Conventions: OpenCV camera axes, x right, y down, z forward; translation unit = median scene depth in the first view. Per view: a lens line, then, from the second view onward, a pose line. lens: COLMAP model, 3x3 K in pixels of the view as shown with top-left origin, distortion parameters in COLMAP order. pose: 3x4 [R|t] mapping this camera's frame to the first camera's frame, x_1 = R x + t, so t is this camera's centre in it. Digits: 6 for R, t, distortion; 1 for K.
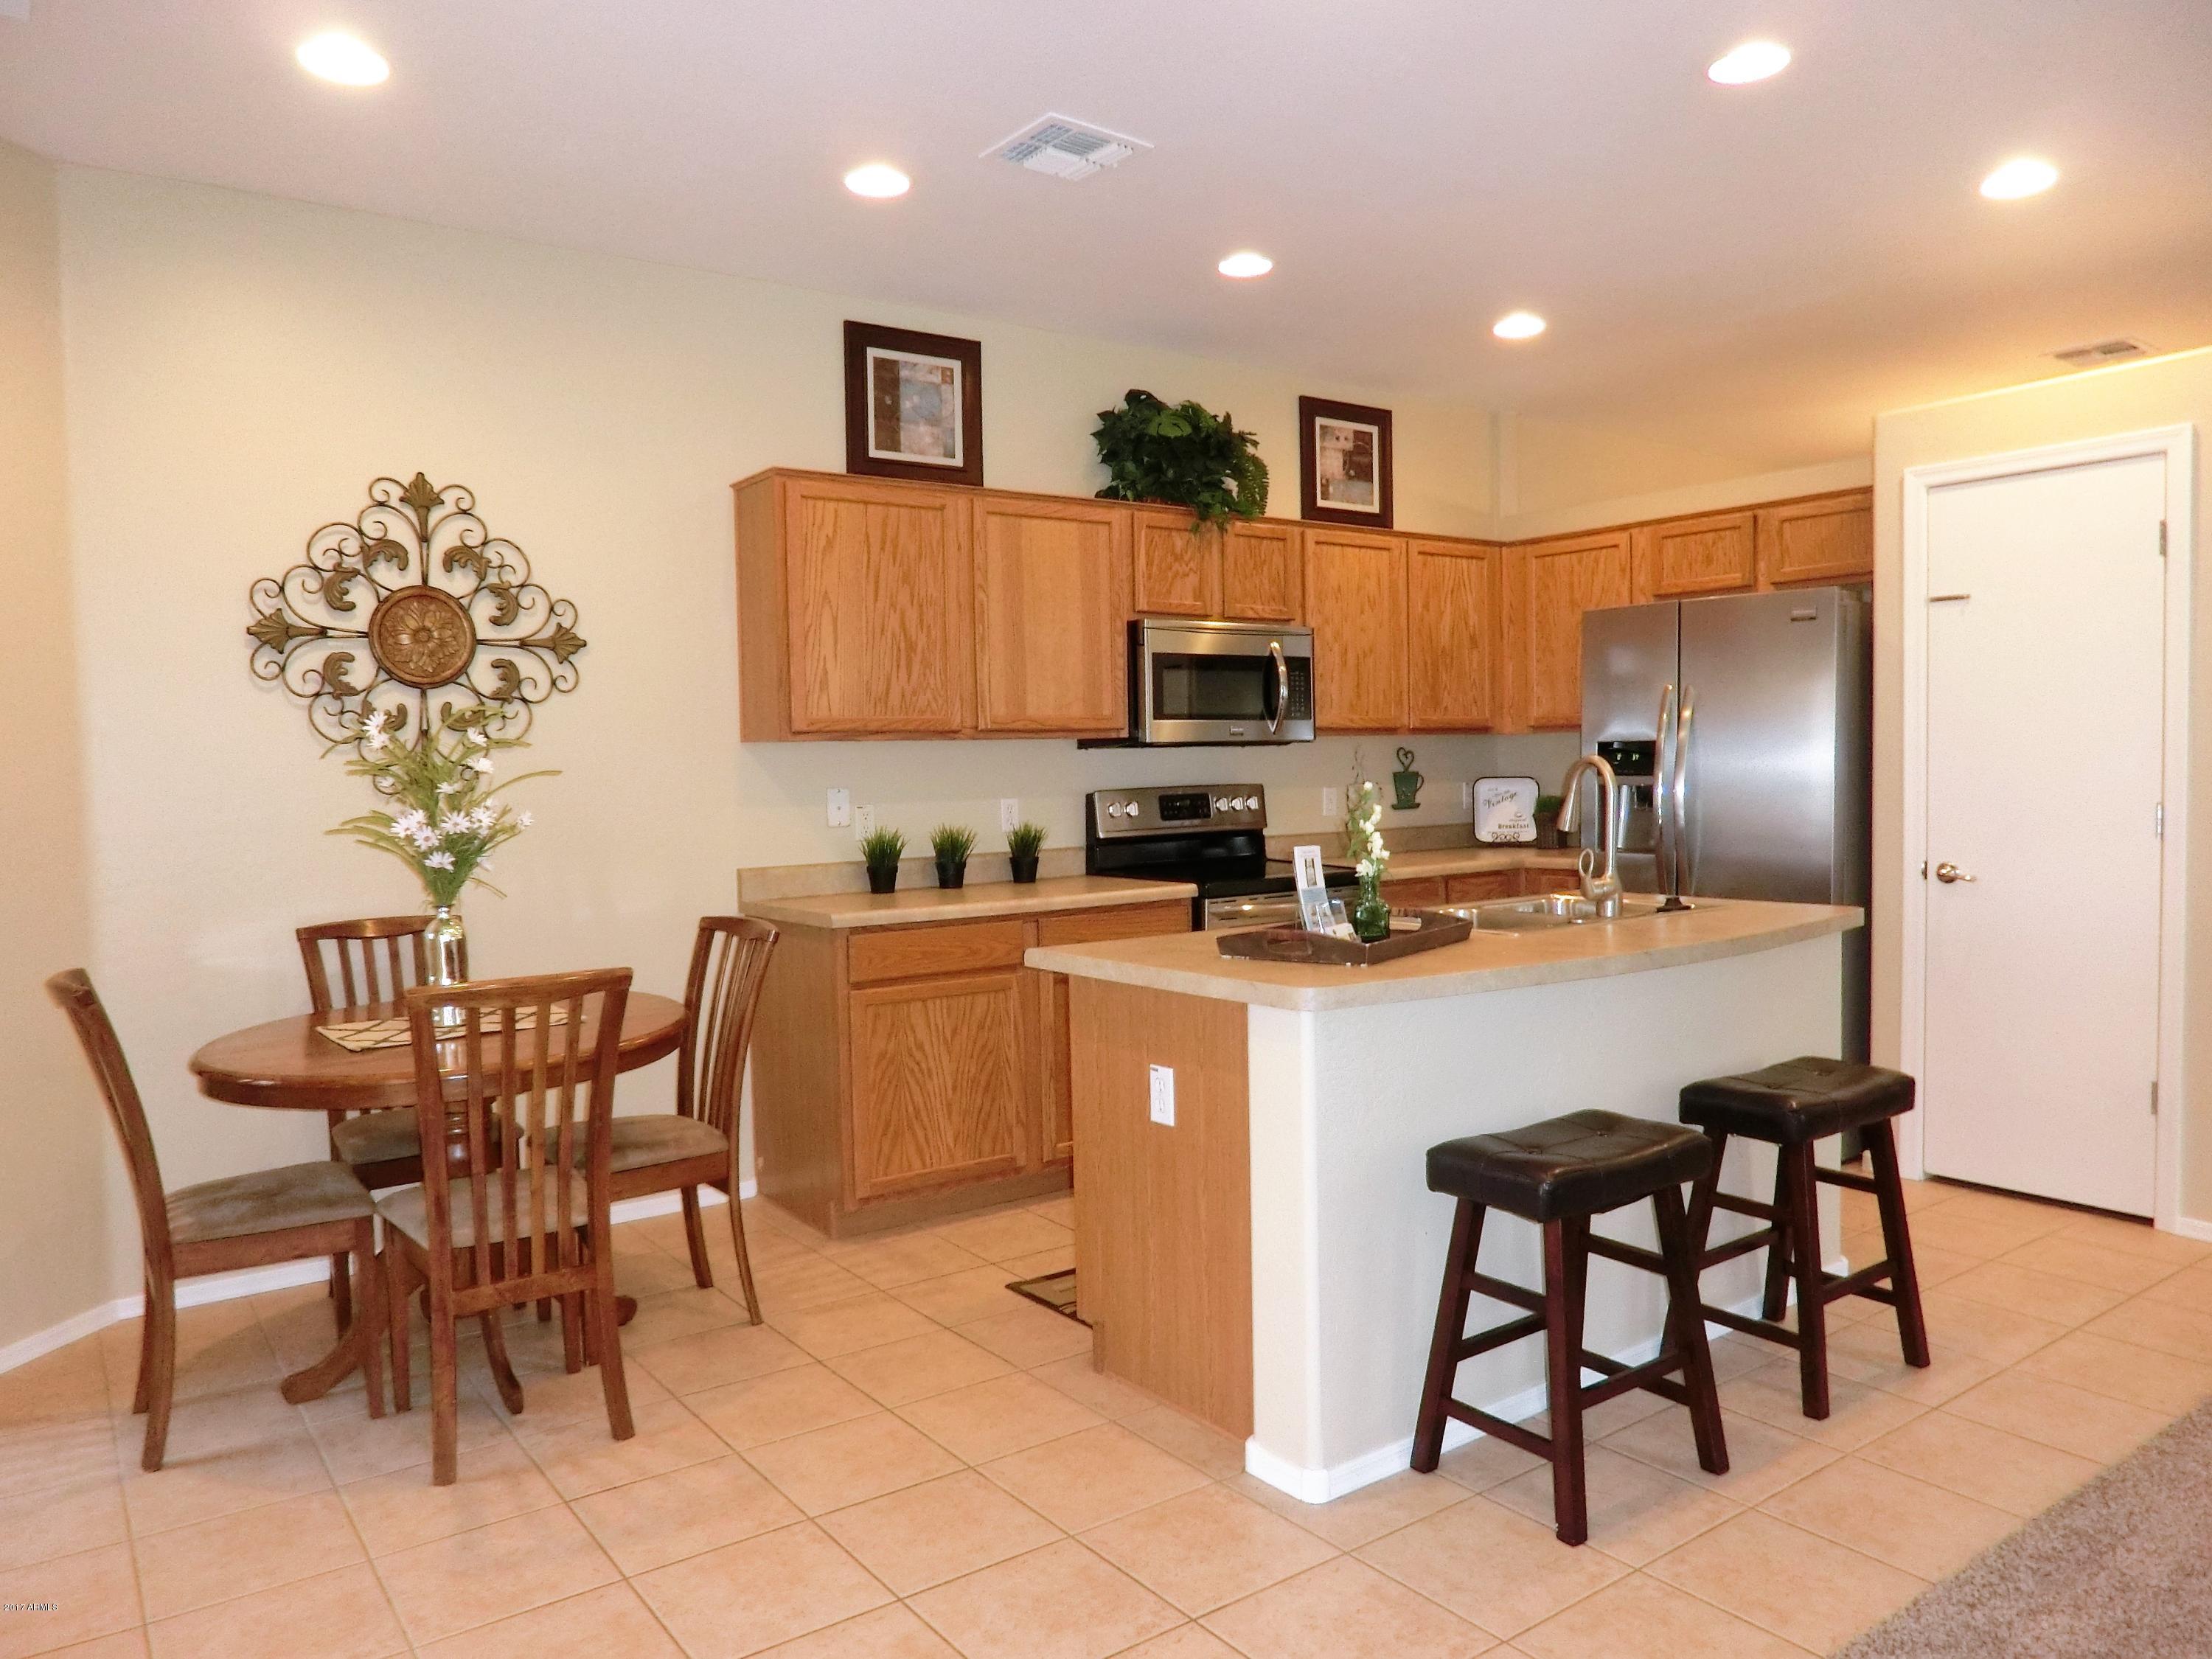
lens RADIAL K [[1529.3, 0, 1110.6], [0, 1529.3, 824.9], [0, 0, 1]] dist [-0.044301, 0.005820]
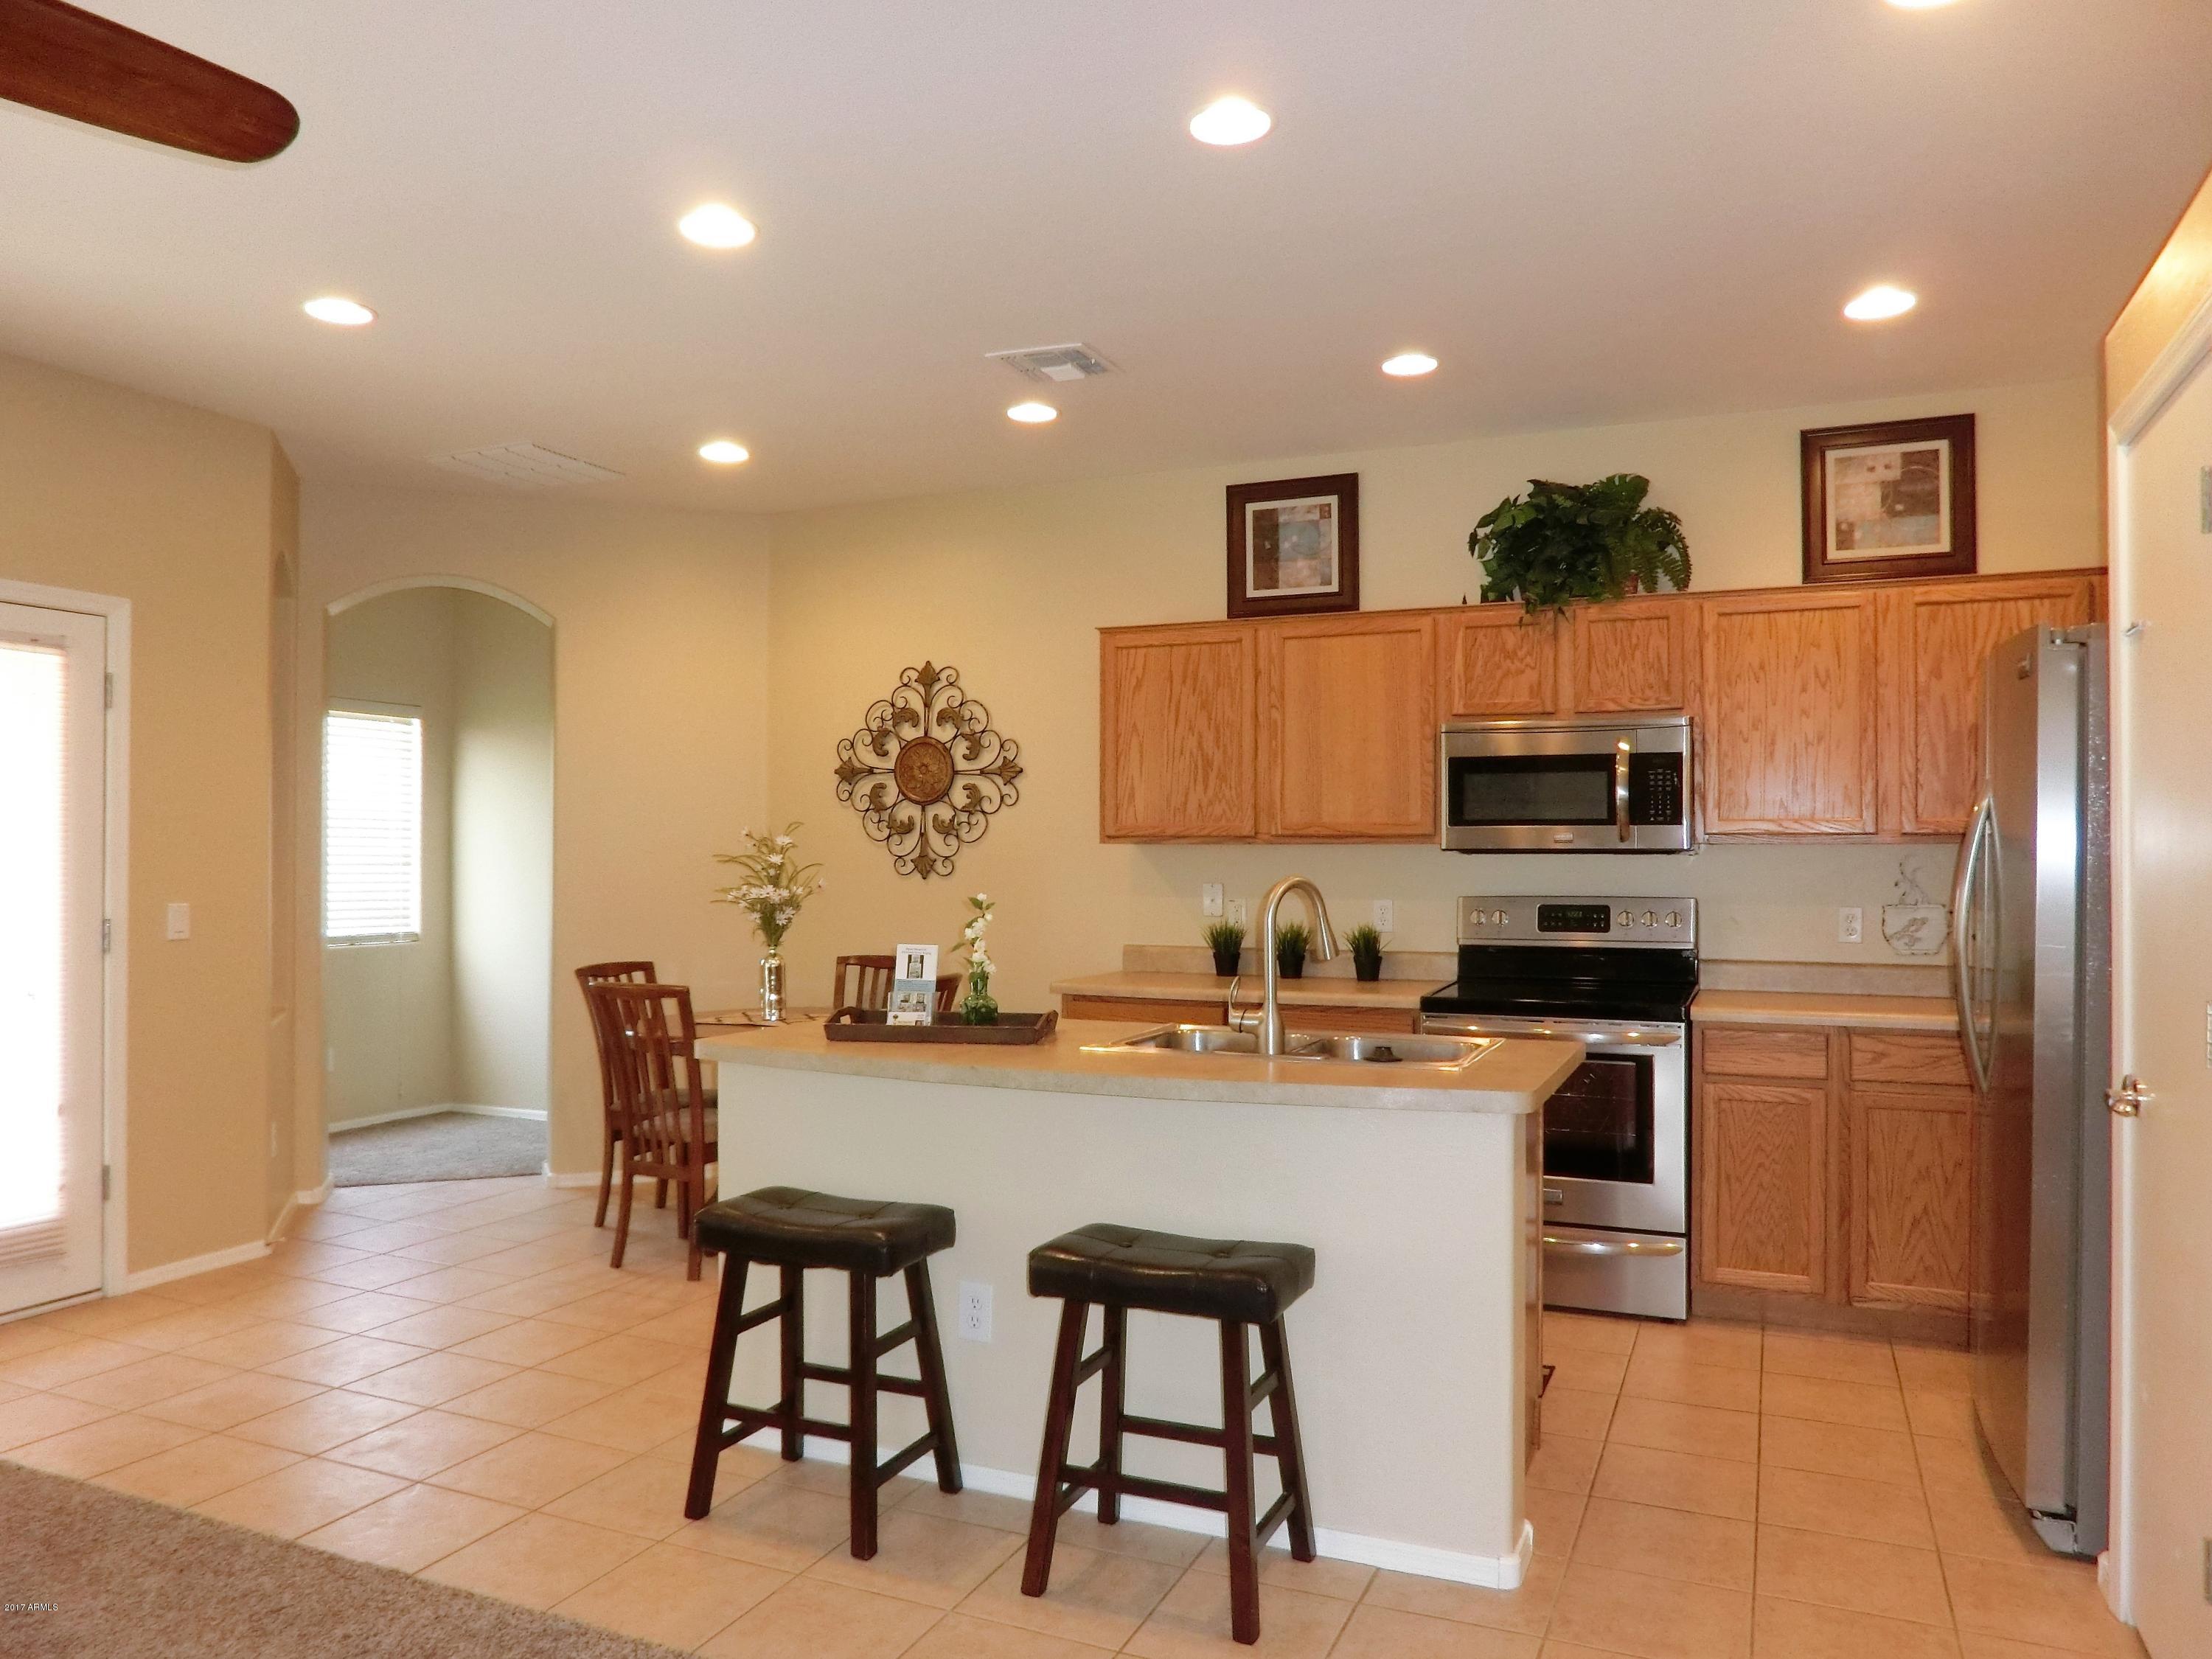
lens RADIAL K [[1529.3, 0, 1110.0], [0, 1529.3, 835.9], [0, 0, 1]] dist [-0.044301, 0.005820]
pose [[0.503530, 0.012416, -0.863889, 0.844785], [-0.048725, 0.998713, -0.014046, -0.042373], [0.862603, 0.049165, 0.503487, 0.358234]]
